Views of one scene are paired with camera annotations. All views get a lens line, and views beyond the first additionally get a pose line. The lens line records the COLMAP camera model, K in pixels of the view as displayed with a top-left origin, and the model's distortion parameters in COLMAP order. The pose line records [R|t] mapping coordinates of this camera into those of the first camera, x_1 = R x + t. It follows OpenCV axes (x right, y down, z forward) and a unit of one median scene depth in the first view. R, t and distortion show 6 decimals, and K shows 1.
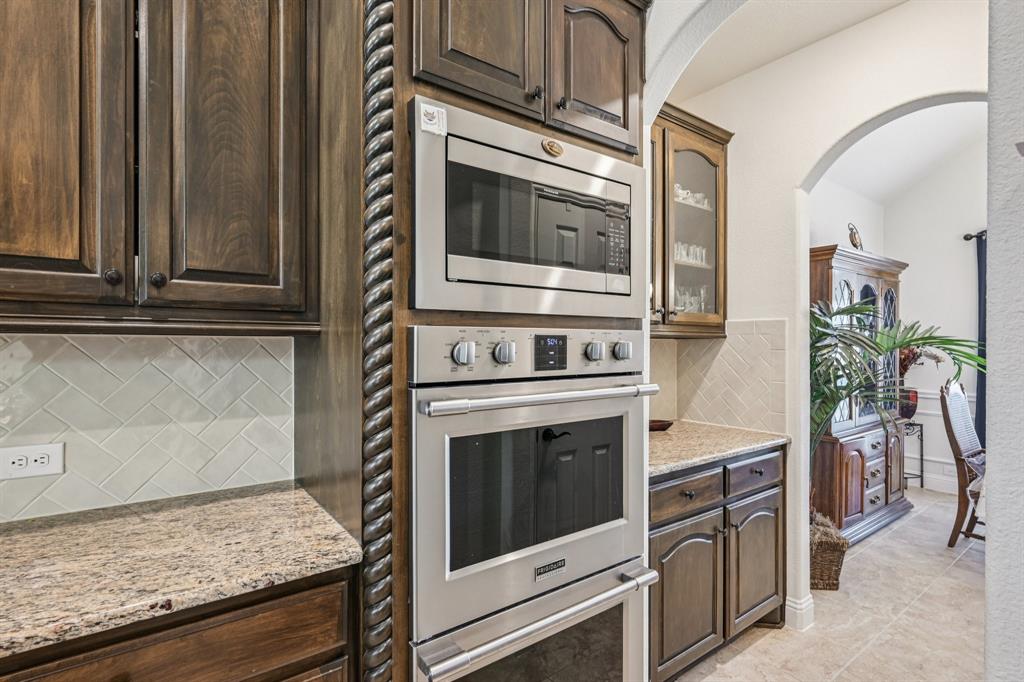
lens RADIAL K [[489.6, 0, 510.7], [0, 489.6, 344.4], [0, 0, 1]] dist [0.001482, 0.000102]
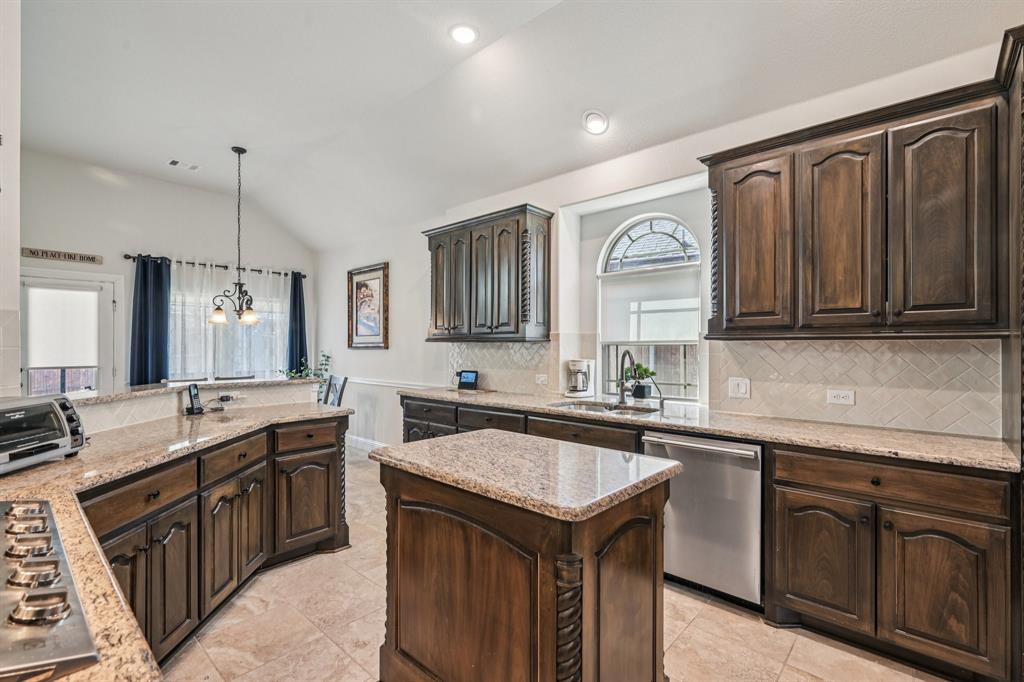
lens RADIAL K [[462.9, 0, 513.2], [0, 462.9, 346.8], [0, 0, 1]] dist [0.000997, 0.000089]
pose [[0.199803, -0.003996, -0.979828, 0.789000], [-0.003977, 0.999980, -0.004889, 0.025432], [0.979828, 0.004874, 0.199783, -0.884778]]
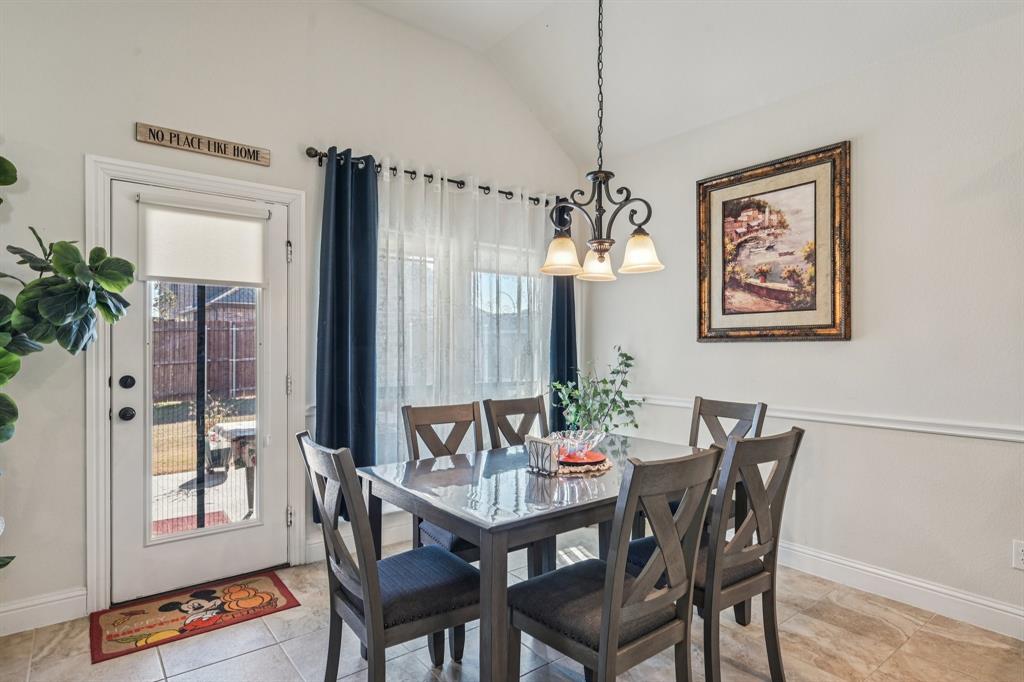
lens RADIAL K [[545.0, 0, 513.3], [0, 545.0, 349.4], [0, 0, 1]] dist [-0.016723, -0.000377]
pose [[0.032249, -0.001211, -0.999479, -1.699575], [-0.005654, 0.999983, -0.001394, 0.084119], [0.999464, 0.005696, 0.032241, -2.748582]]
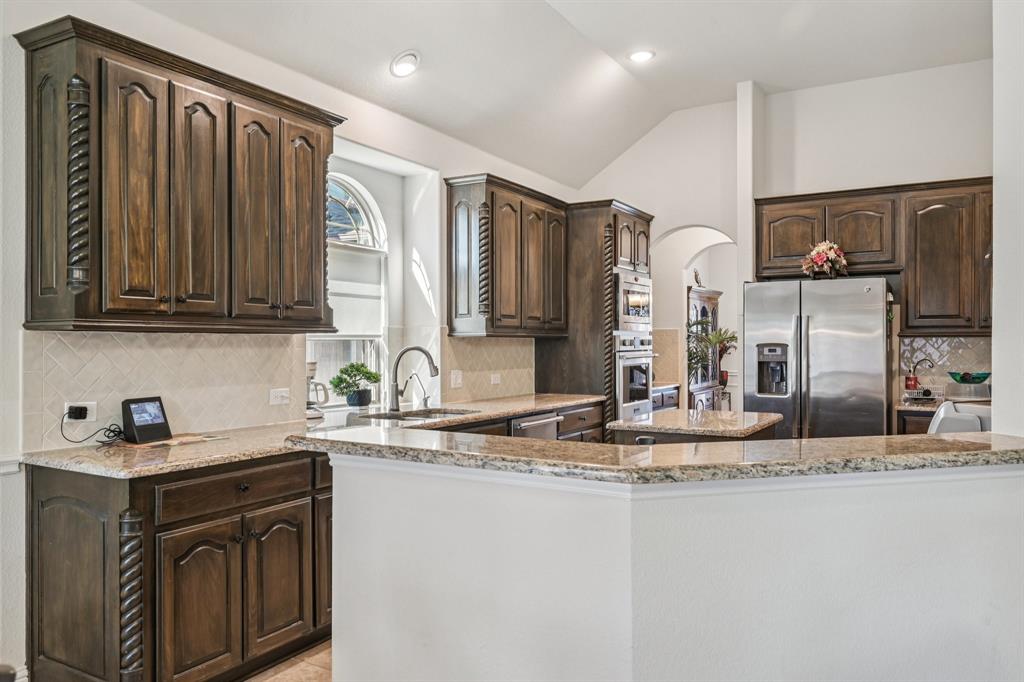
lens RADIAL K [[728.3, 0, 512.0], [0, 728.3, 341.0], [0, 0, 1]] dist [0.002474, 0.000331]
pose [[0.919158, -0.002025, 0.393884, -2.702609], [0.003721, 0.999987, -0.003541, 0.018308], [-0.393872, 0.004720, 0.919153, -3.259523]]
